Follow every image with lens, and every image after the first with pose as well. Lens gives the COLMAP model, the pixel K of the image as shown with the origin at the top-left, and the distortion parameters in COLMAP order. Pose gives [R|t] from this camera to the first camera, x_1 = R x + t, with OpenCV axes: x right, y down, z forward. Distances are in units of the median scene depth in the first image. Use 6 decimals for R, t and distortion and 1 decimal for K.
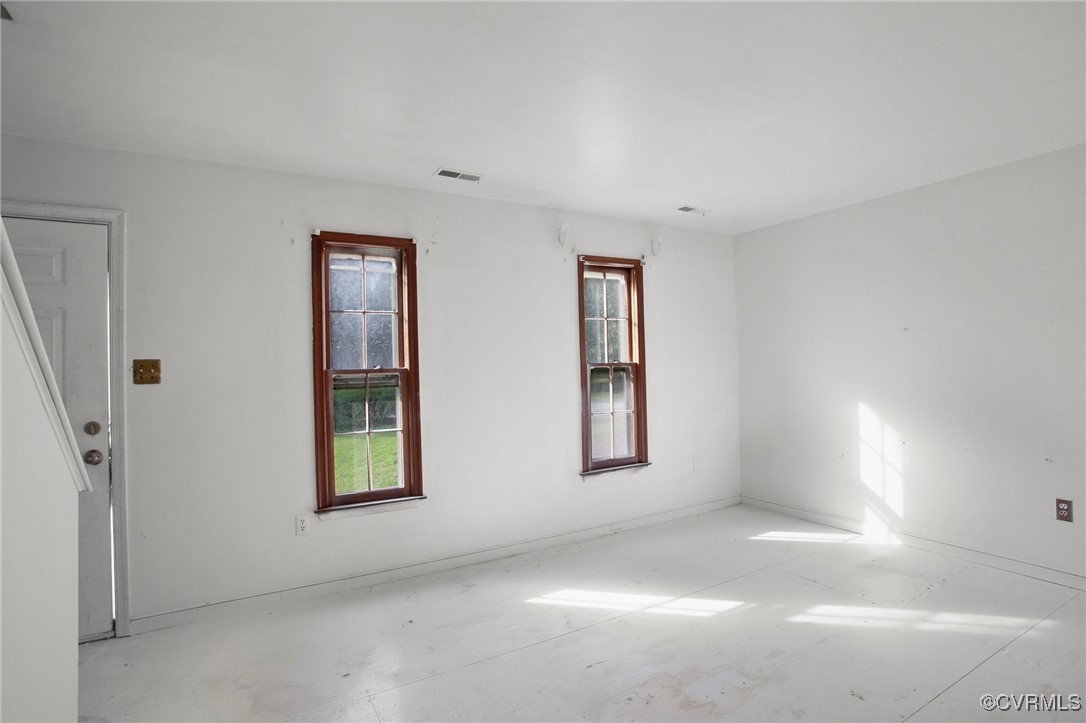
lens RADIAL K [[538.4, 0, 556.5], [0, 538.4, 362.1], [0, 0, 1]] dist [-0.040007, 0.001500]
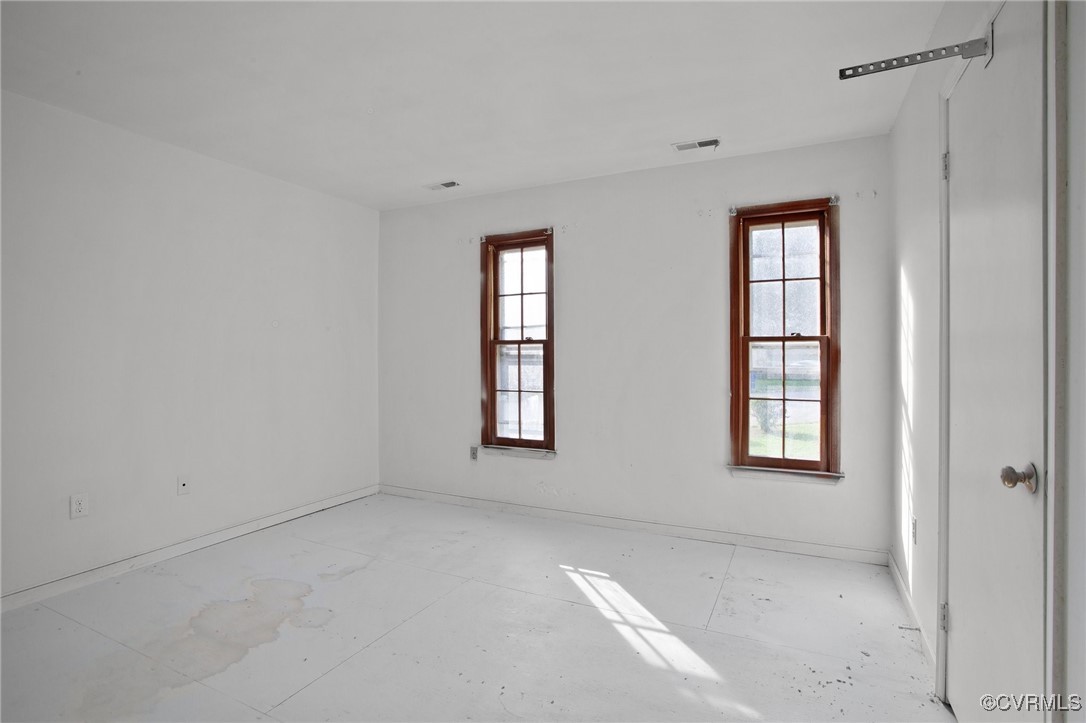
lens RADIAL K [[521.8, 0, 569.5], [0, 521.8, 340.3], [0, 0, 1]] dist [-0.002738, 0.000002]
pose [[0.580977, 0.021434, -0.813637, 0.610475], [0.001476, 0.999624, 0.027388, -0.016894], [0.813918, -0.017112, 0.580727, 0.337905]]
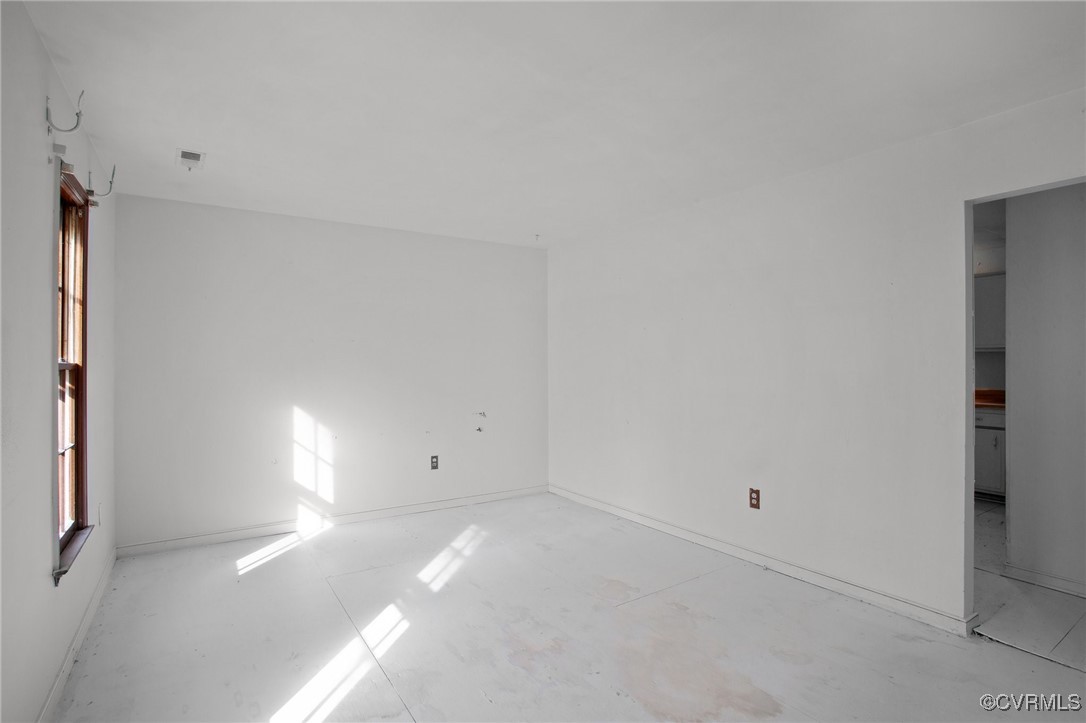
lens RADIAL K [[527.8, 0, 531.1], [0, 527.8, 364.3], [0, 0, 1]] dist [-0.020925, 0.000324]
pose [[-0.035312, 0.023843, 0.999092, -0.517057], [-0.007950, 0.999677, -0.024138, 0.012917], [-0.999345, -0.008795, -0.035111, 0.595120]]
